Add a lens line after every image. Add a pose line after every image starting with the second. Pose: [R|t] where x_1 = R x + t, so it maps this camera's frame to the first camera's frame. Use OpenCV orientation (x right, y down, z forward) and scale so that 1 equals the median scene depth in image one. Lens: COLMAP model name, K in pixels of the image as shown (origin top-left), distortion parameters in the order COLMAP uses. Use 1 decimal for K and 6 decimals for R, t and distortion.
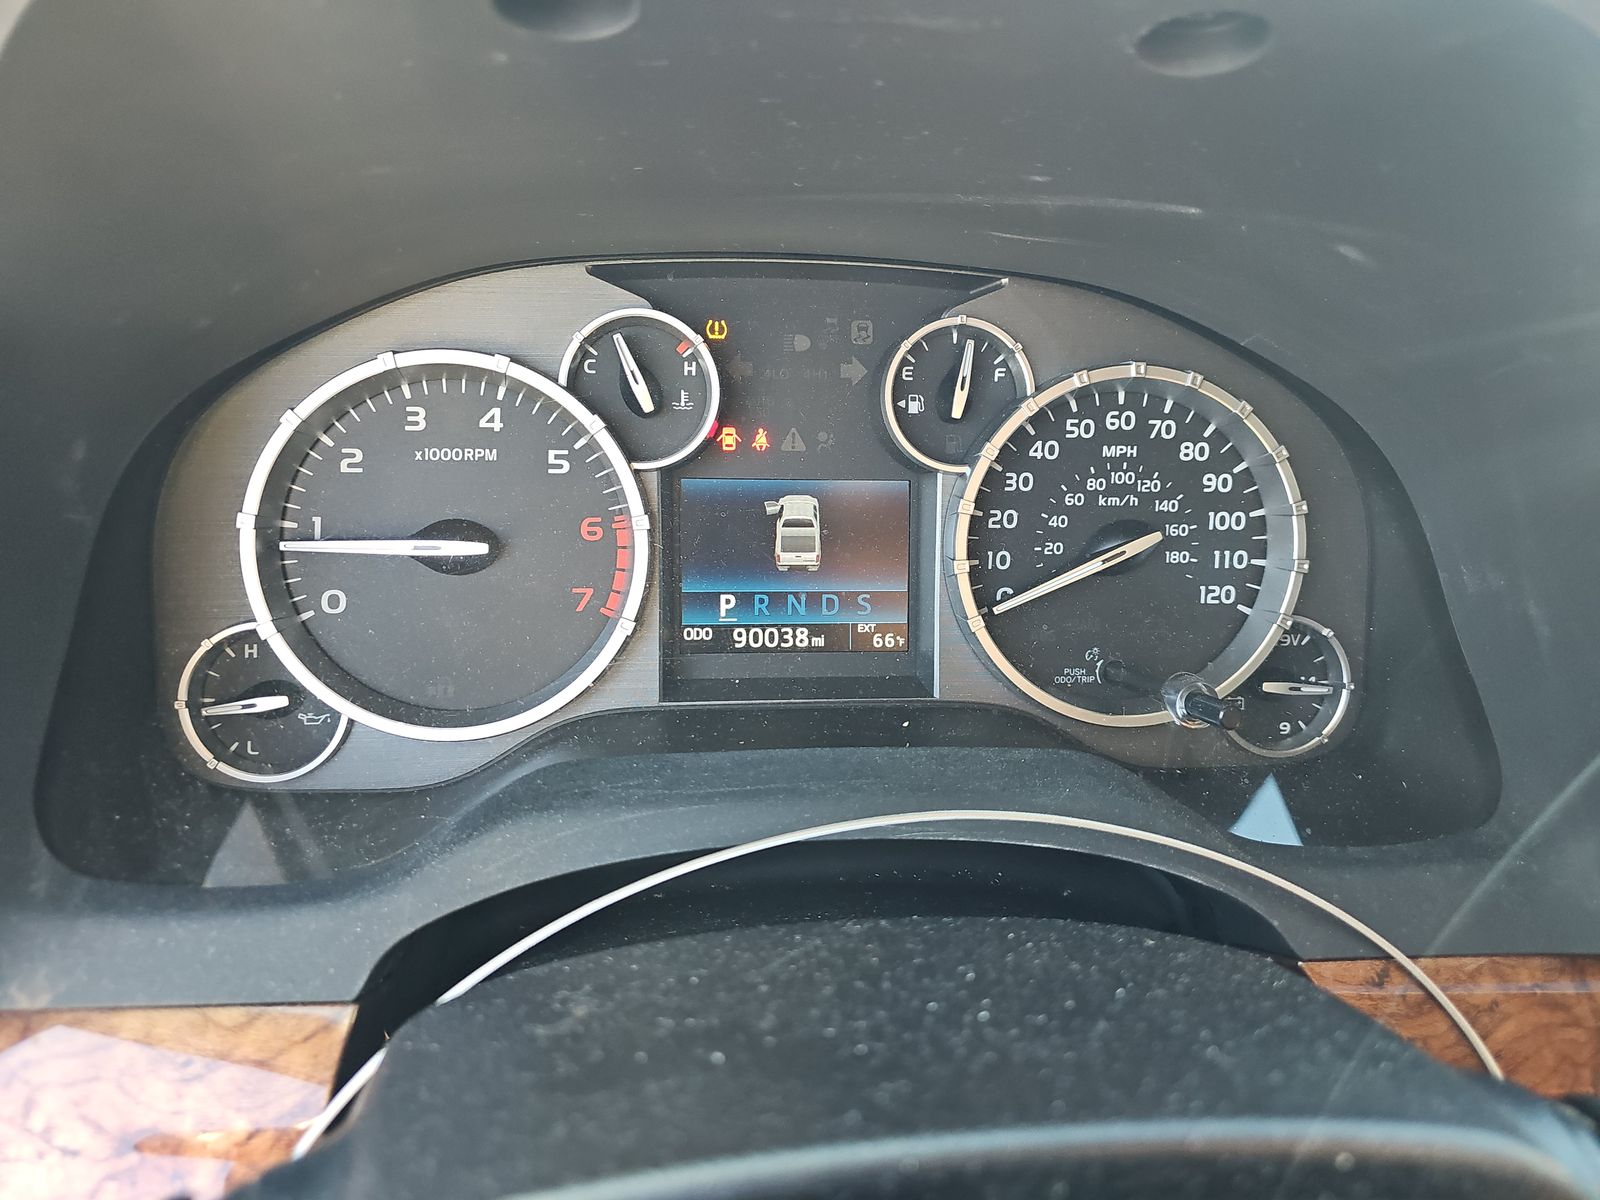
lens RADIAL K [[1086.5, 0, 801.4], [0, 1086.5, 597.5], [0, 0, 1]] dist [-0.001154, -0.013888]
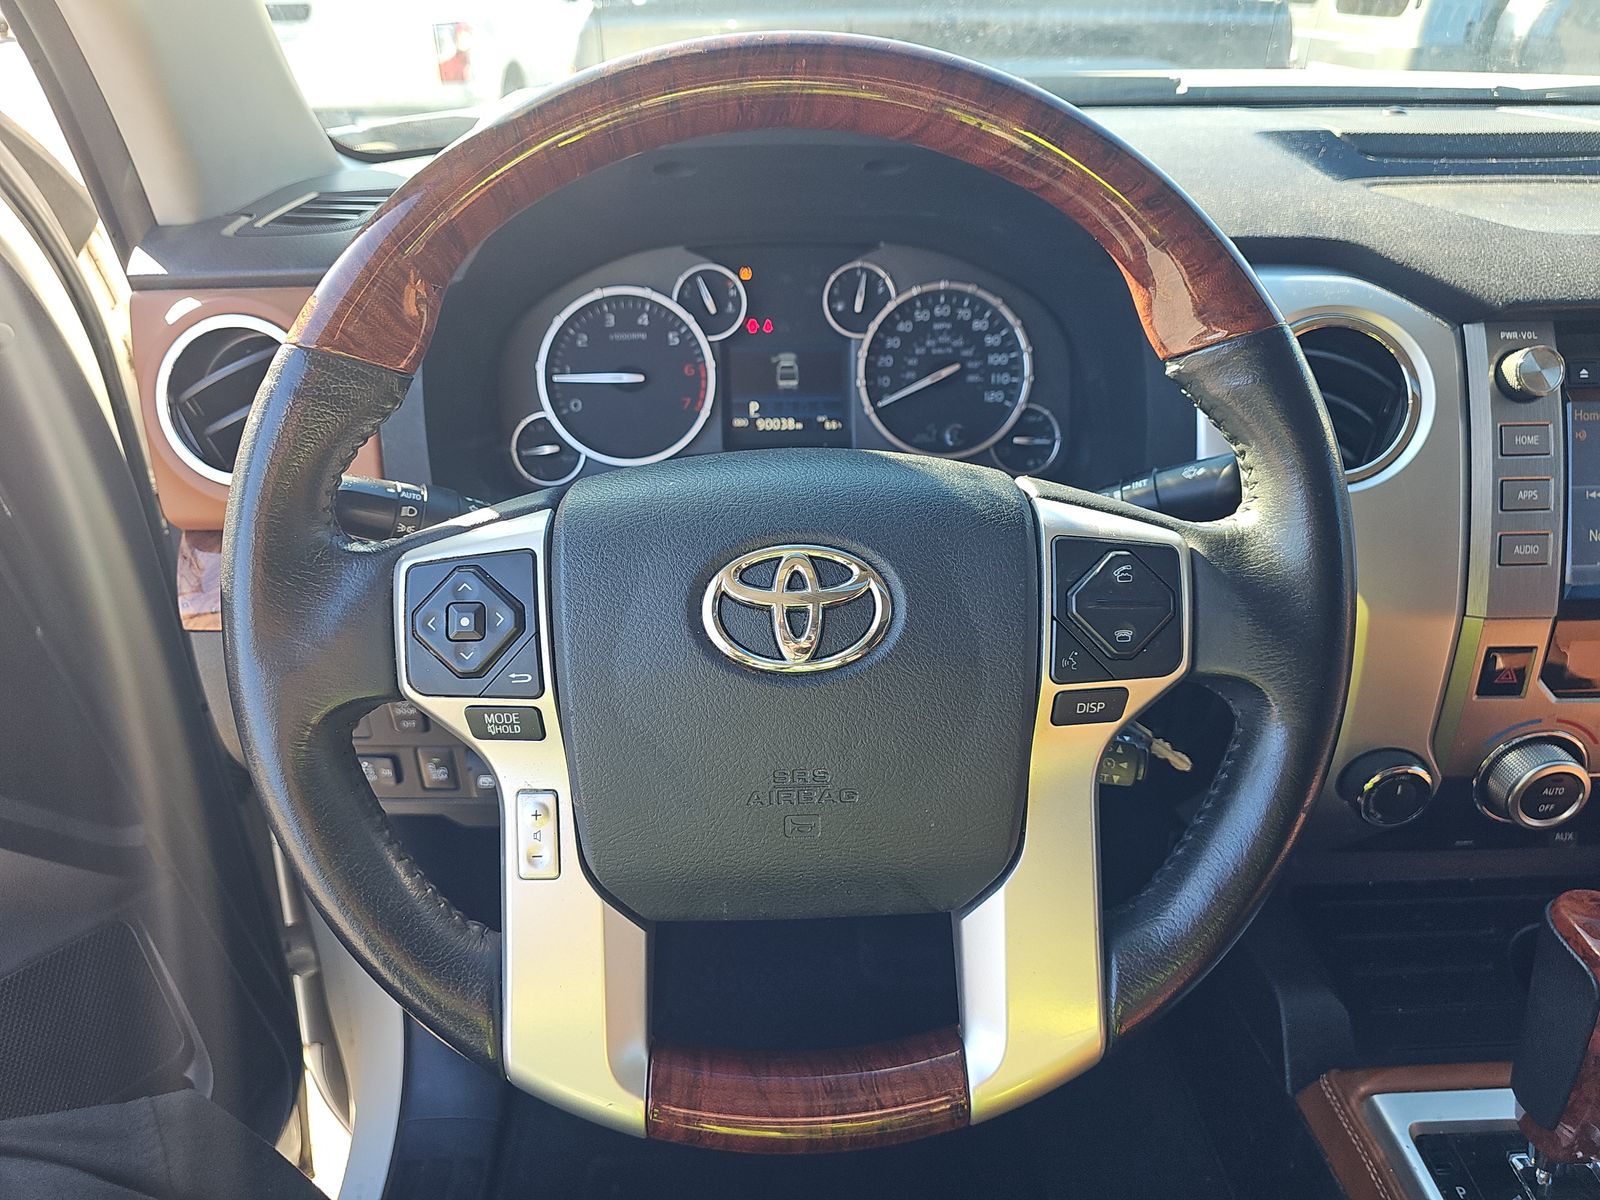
lens RADIAL K [[1086.5, 0, 782.9], [0, 1086.5, 632.0], [0, 0, 1]] dist [-0.001154, -0.013888]
pose [[0.994261, -0.007572, -0.106710, 0.213875], [0.014364, 0.997909, 0.063024, 0.316331], [0.106009, -0.064195, 0.992291, -1.132428]]
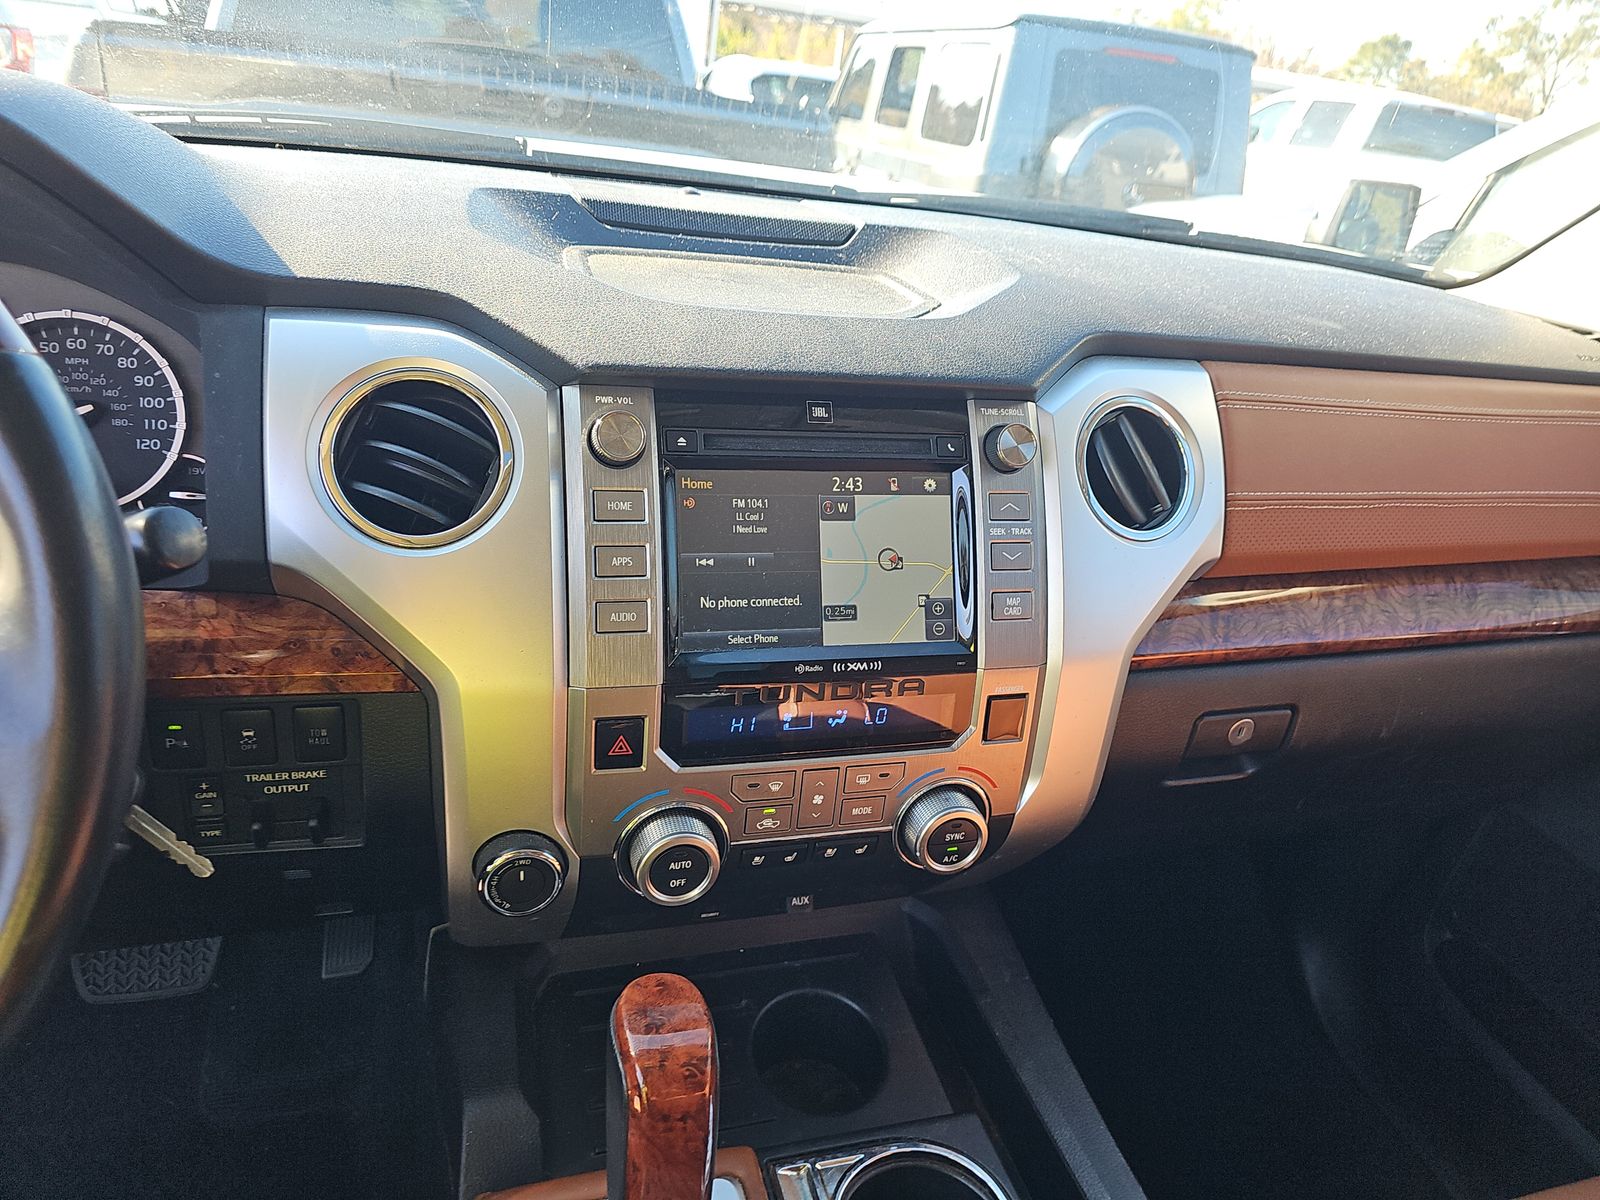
lens RADIAL K [[1086.5, 0, 791.6], [0, 1086.5, 607.9], [0, 0, 1]] dist [-0.001154, -0.013888]
pose [[0.977641, -0.019097, 0.209411, 1.083065], [0.021597, 0.999720, -0.009659, 0.318547], [-0.209168, 0.013966, 0.977780, -0.991905]]
